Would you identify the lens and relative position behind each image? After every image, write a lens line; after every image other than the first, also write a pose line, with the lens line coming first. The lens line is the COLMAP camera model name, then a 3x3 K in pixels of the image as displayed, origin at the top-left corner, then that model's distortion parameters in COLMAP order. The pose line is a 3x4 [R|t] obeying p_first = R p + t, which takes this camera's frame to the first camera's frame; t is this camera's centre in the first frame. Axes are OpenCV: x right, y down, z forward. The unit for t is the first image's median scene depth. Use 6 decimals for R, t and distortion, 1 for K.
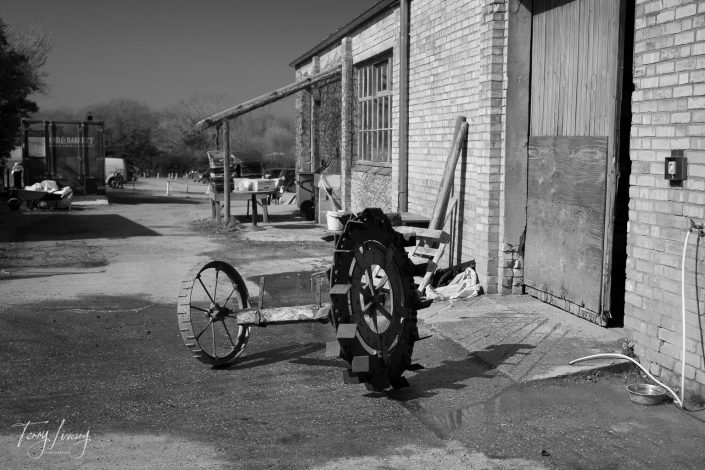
lens RADIAL K [[860.2, 0, 352.5], [0, 860.2, 235.0], [0, 0, 1]] dist [0.009888, -0.024637]
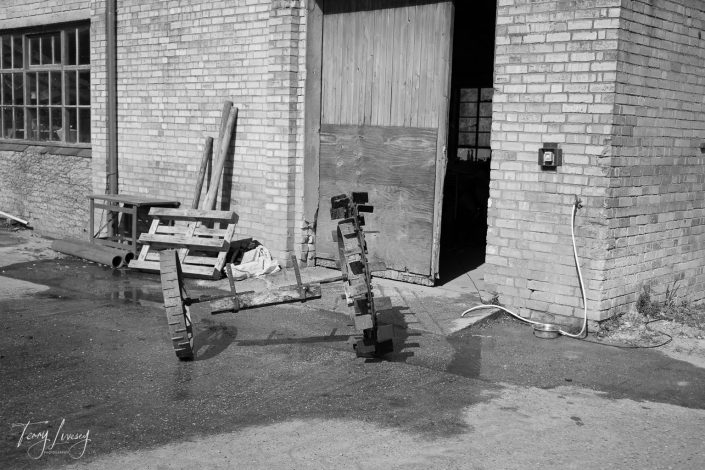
lens RADIAL K [[860.2, 0, 352.5], [0, 860.2, 235.0], [0, 0, 1]] dist [0.009888, -0.024637]
pose [[0.811052, -0.050388, 0.582800, -0.579349], [0.033968, 0.998659, 0.039071, -0.018613], [-0.583987, -0.011892, 0.811676, 0.104004]]
